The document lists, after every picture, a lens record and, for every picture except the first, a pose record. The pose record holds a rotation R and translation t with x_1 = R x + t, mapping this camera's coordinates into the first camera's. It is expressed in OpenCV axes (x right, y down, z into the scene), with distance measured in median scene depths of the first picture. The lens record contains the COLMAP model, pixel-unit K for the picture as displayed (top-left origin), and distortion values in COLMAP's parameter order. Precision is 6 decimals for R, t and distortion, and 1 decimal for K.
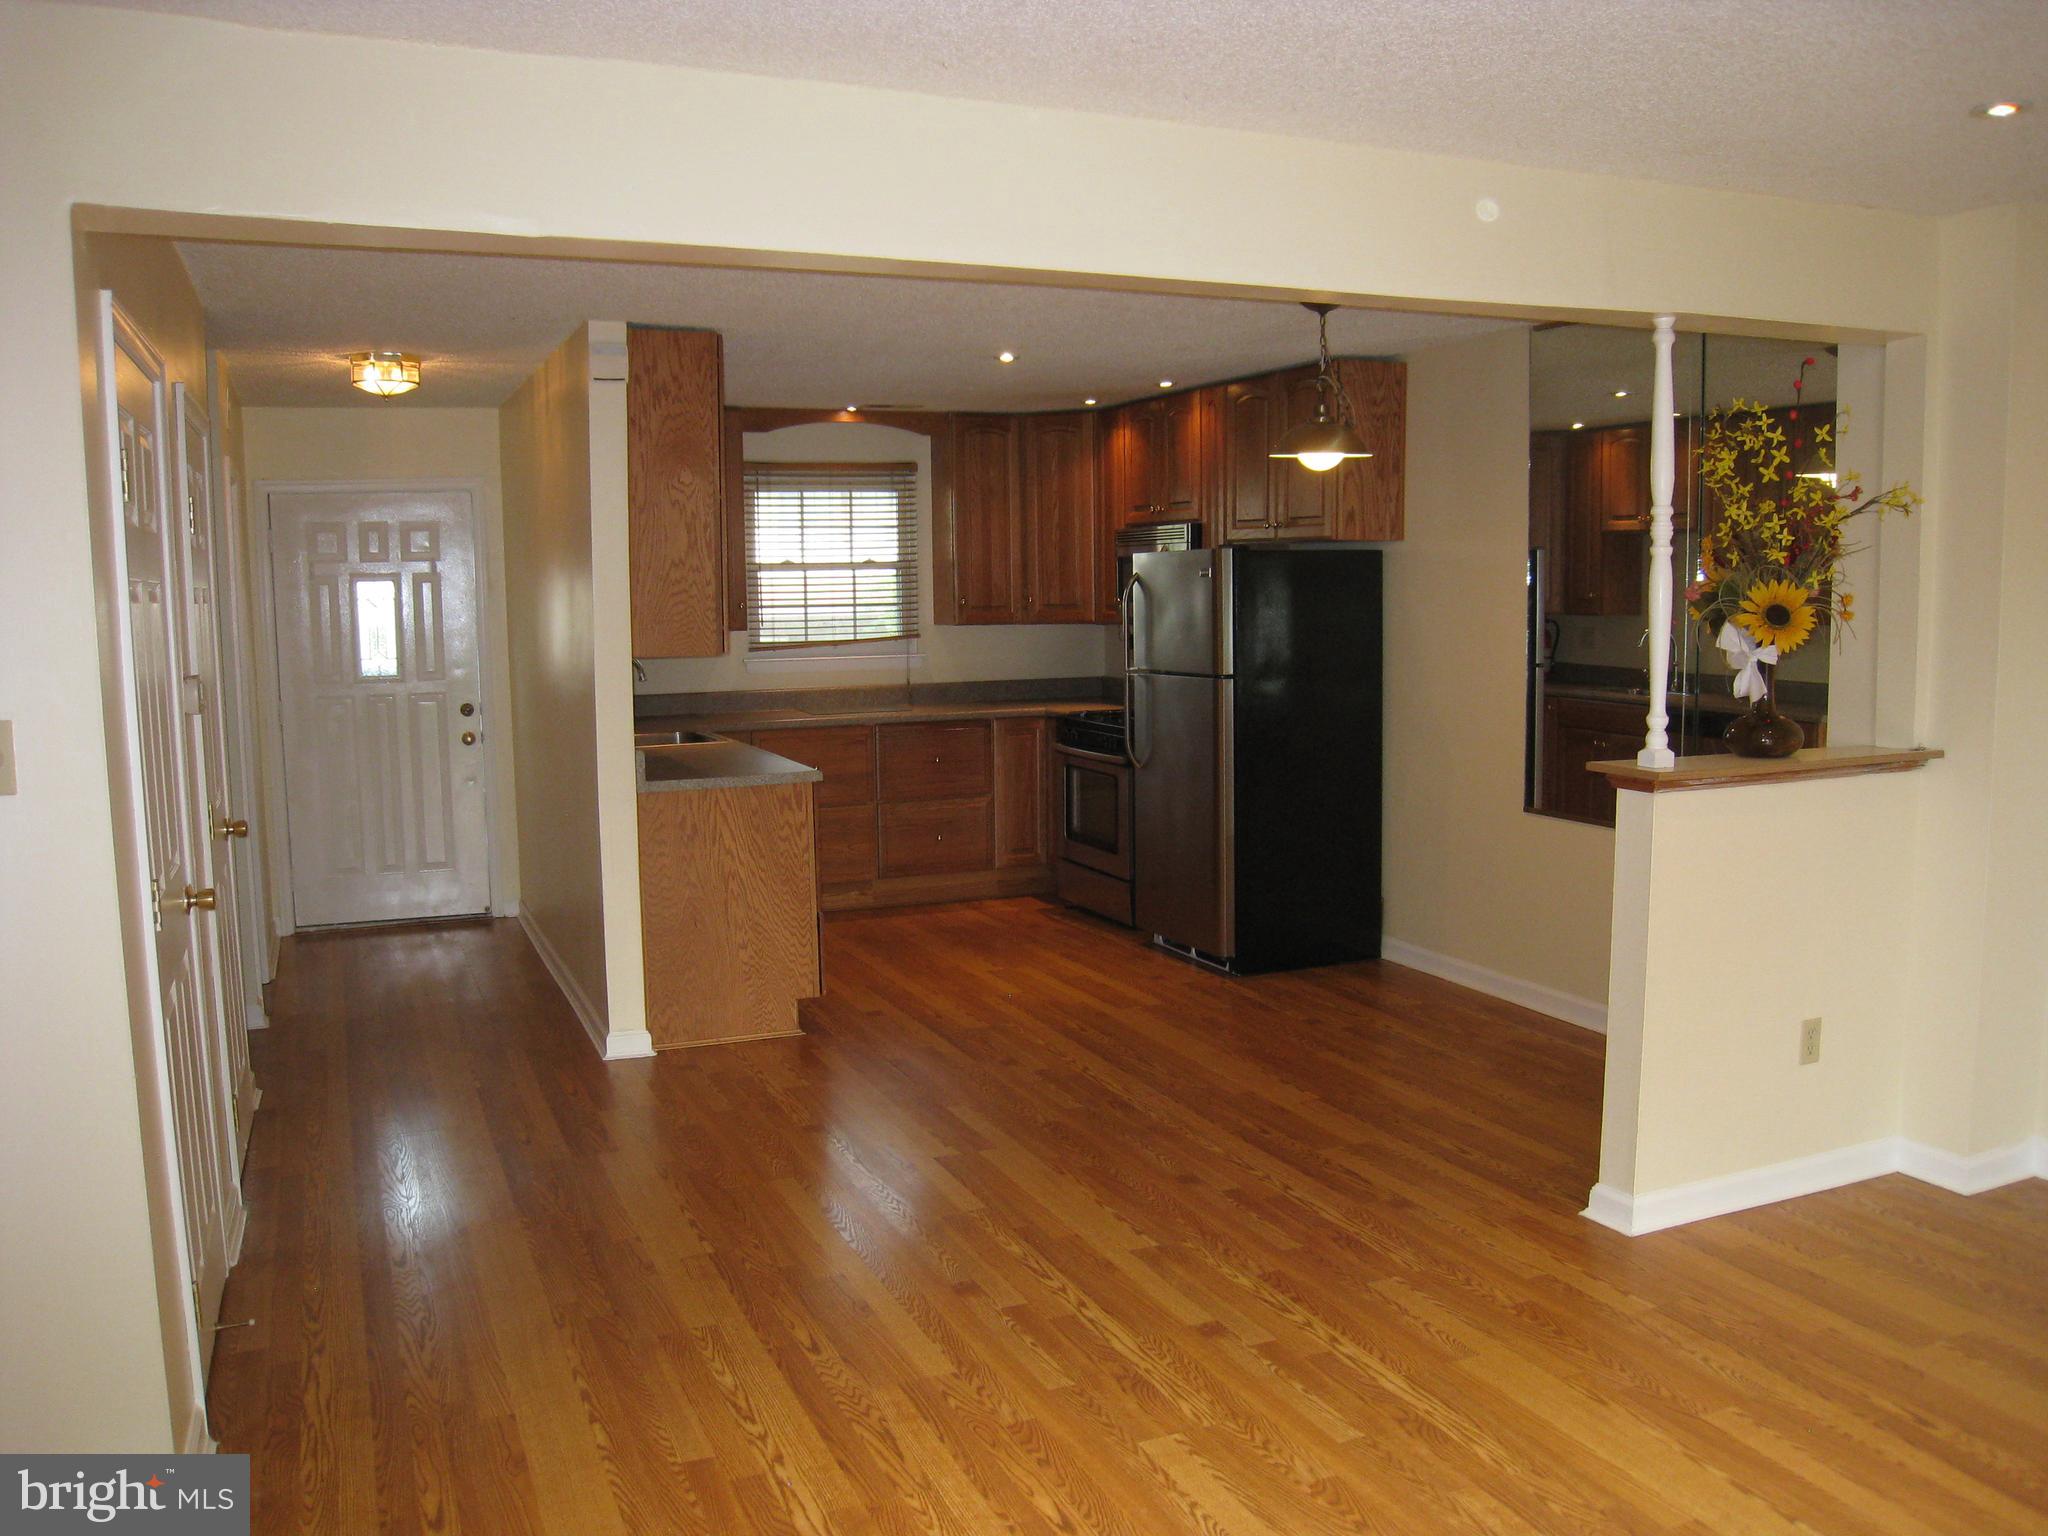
lens RADIAL K [[1680.3, 0, 1032.0], [0, 1680.3, 790.4], [0, 0, 1]] dist [-0.156414, 0.091896]
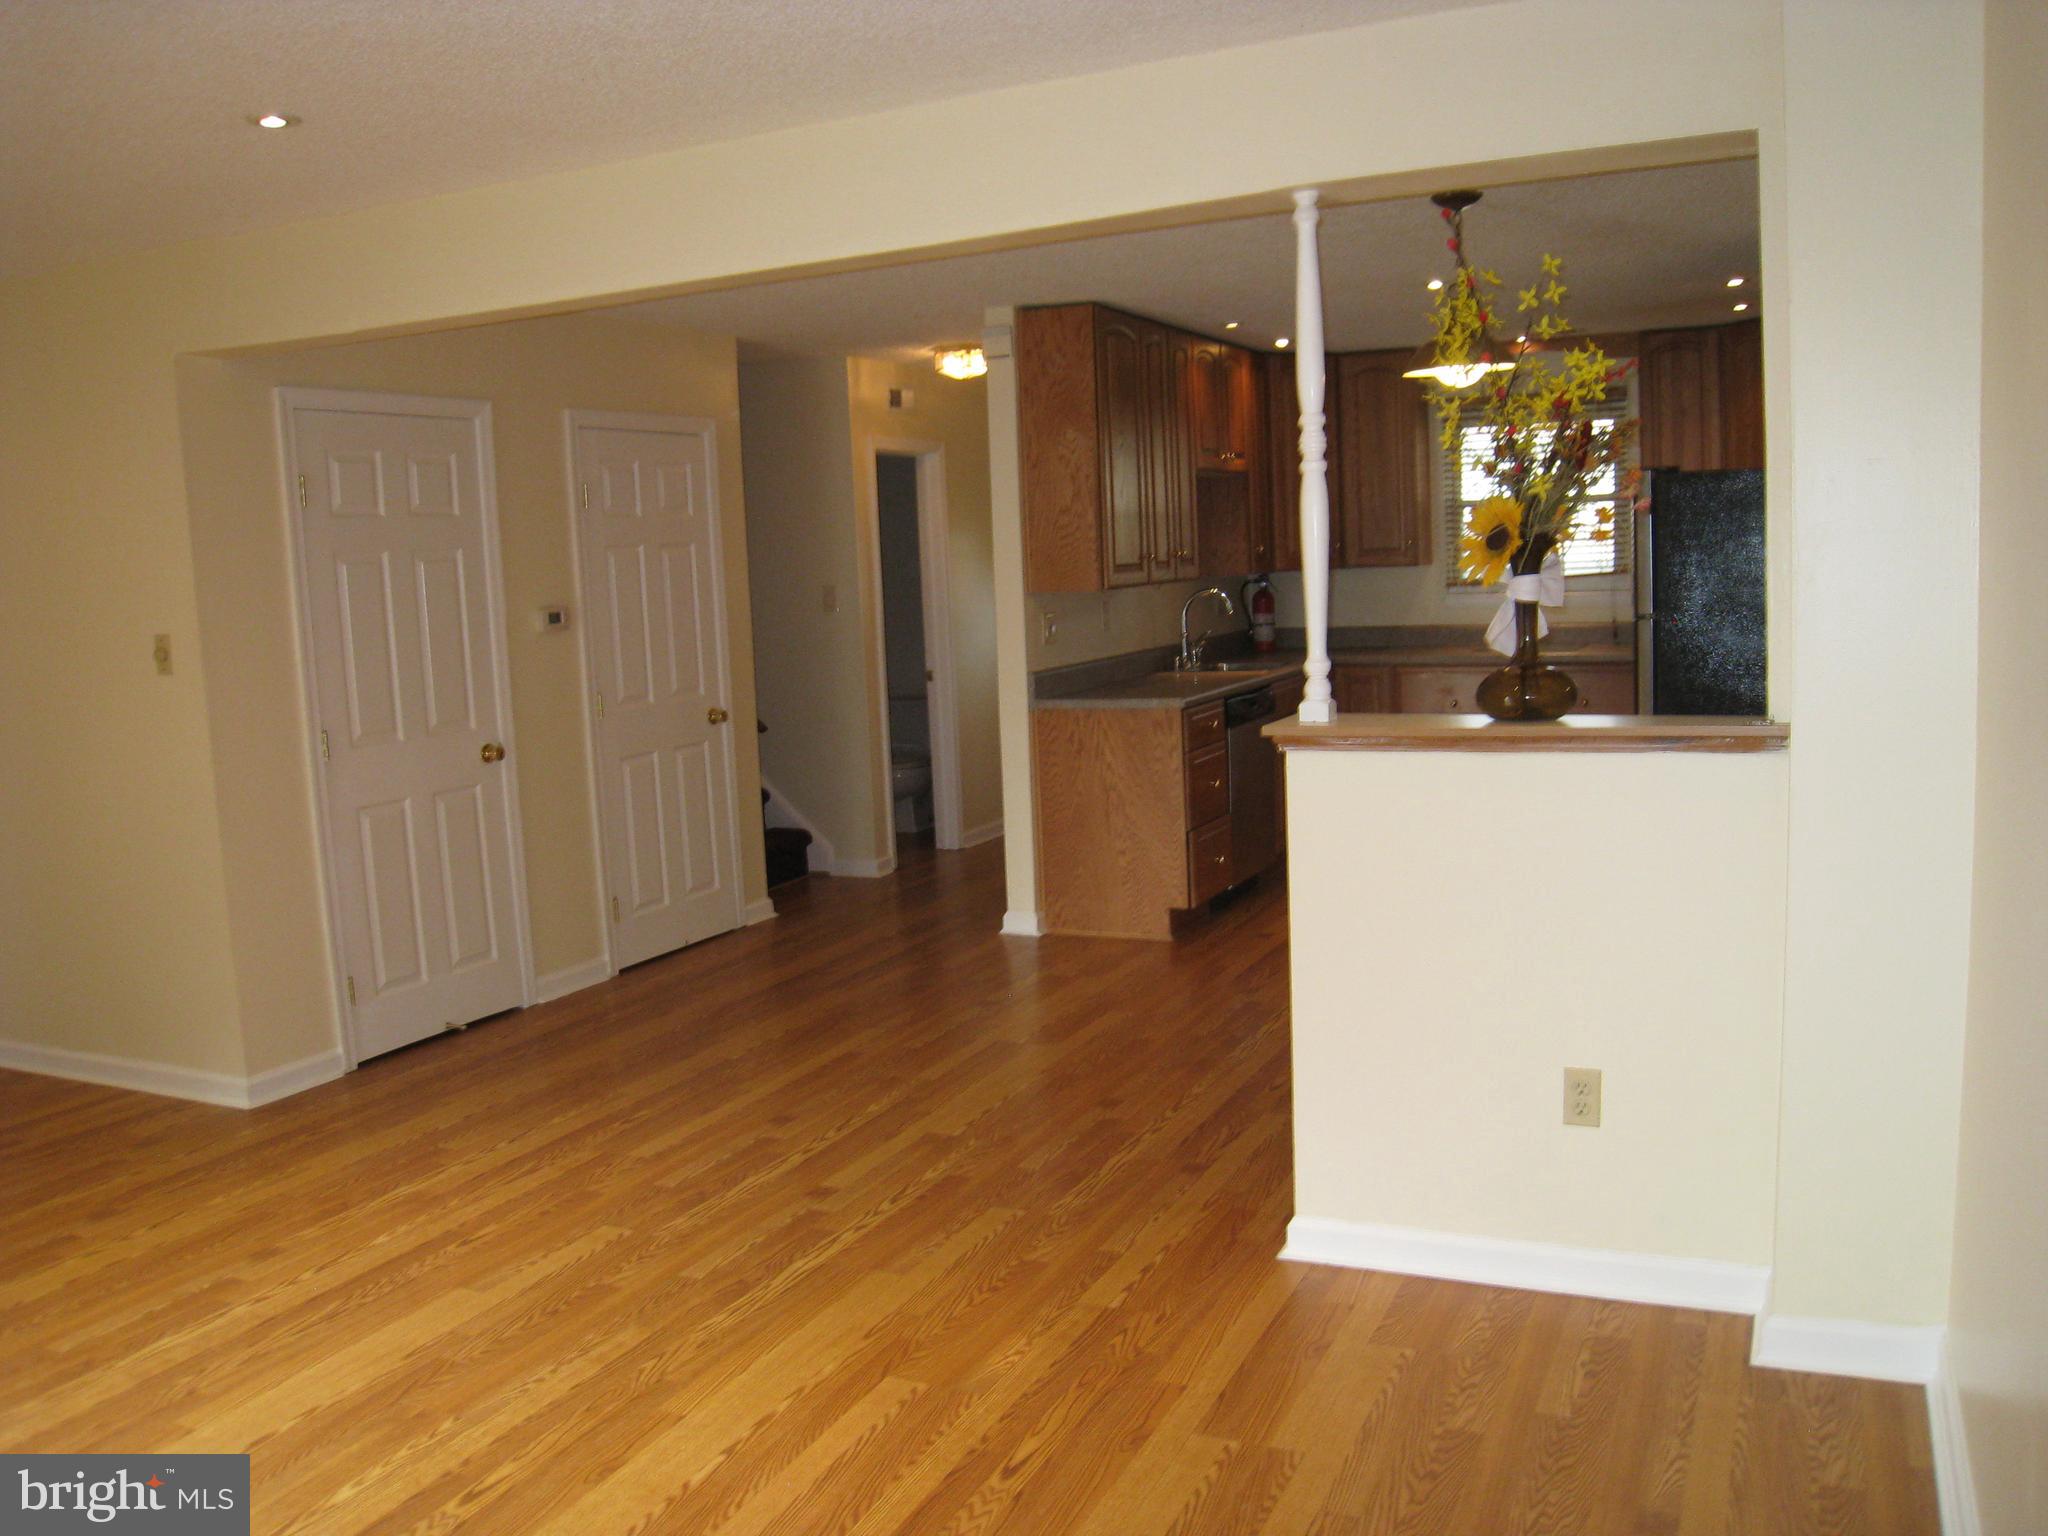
lens RADIAL K [[1680.3, 0, 1035.9], [0, 1680.3, 767.2], [0, 0, 1]] dist [-0.156414, 0.091896]
pose [[0.667252, 0.075884, -0.740957, 0.628034], [-0.055869, 0.997093, 0.051804, -0.018520], [0.742734, 0.006831, 0.669552, 0.212157]]
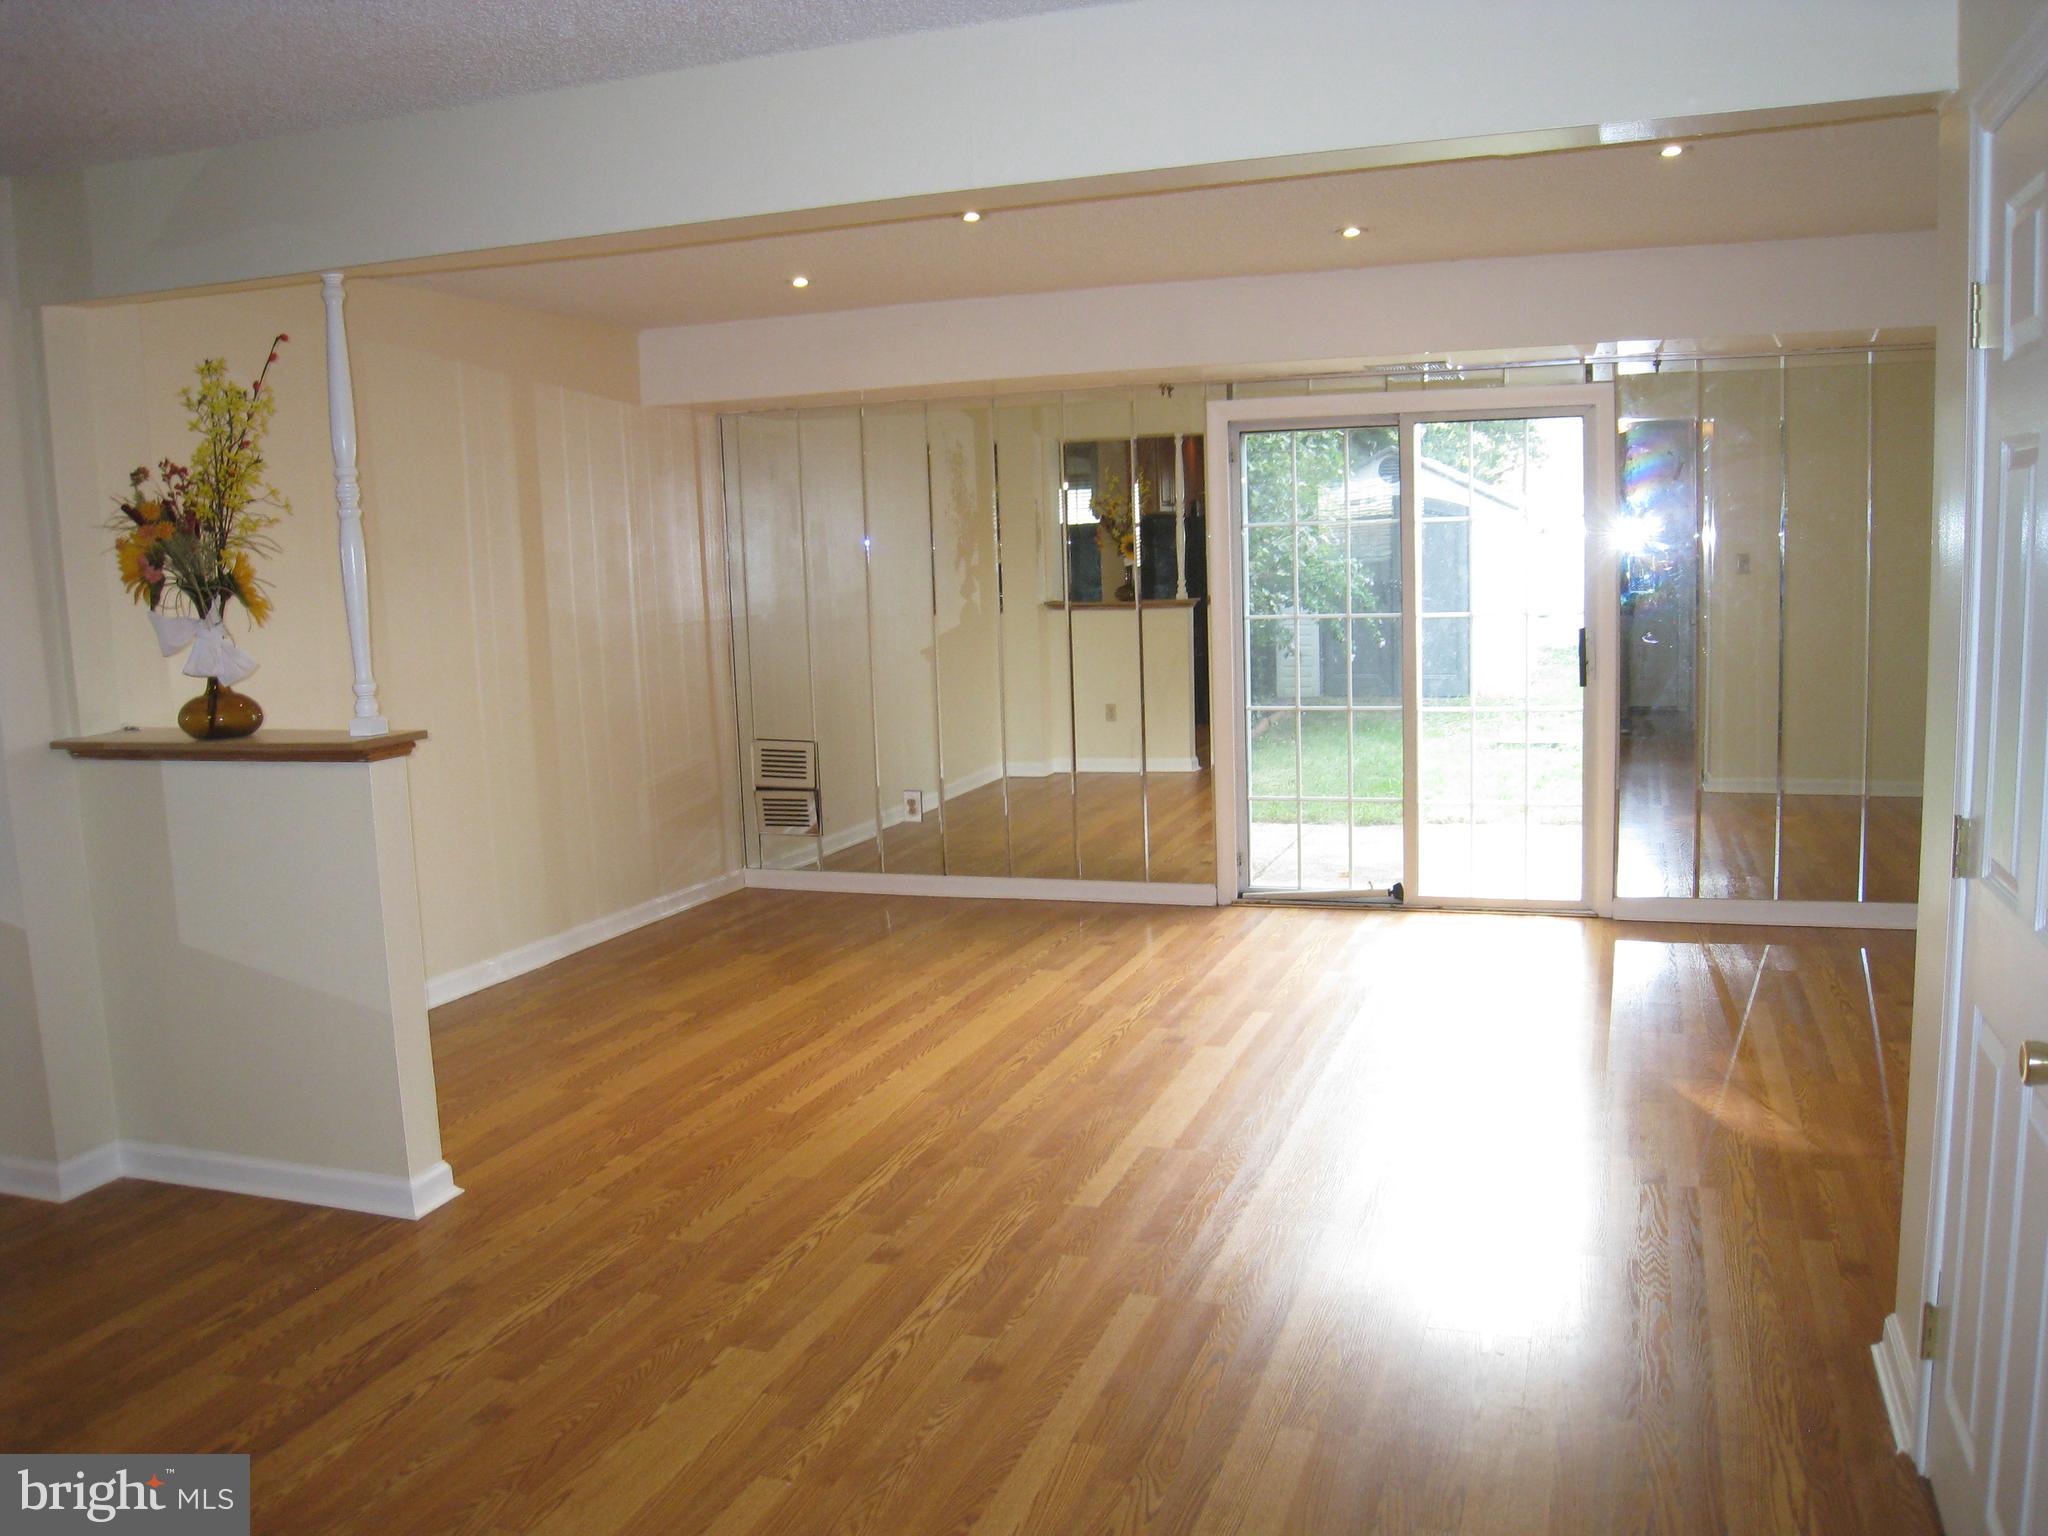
lens RADIAL K [[1680.3, 0, 1034.6], [0, 1680.3, 773.5], [0, 0, 1]] dist [-0.156414, 0.091896]
pose [[-0.734326, -0.052888, 0.676733, -0.386524], [0.127173, 0.968588, 0.213692, -0.101845], [-0.666777, 0.242982, -0.704534, 0.969632]]
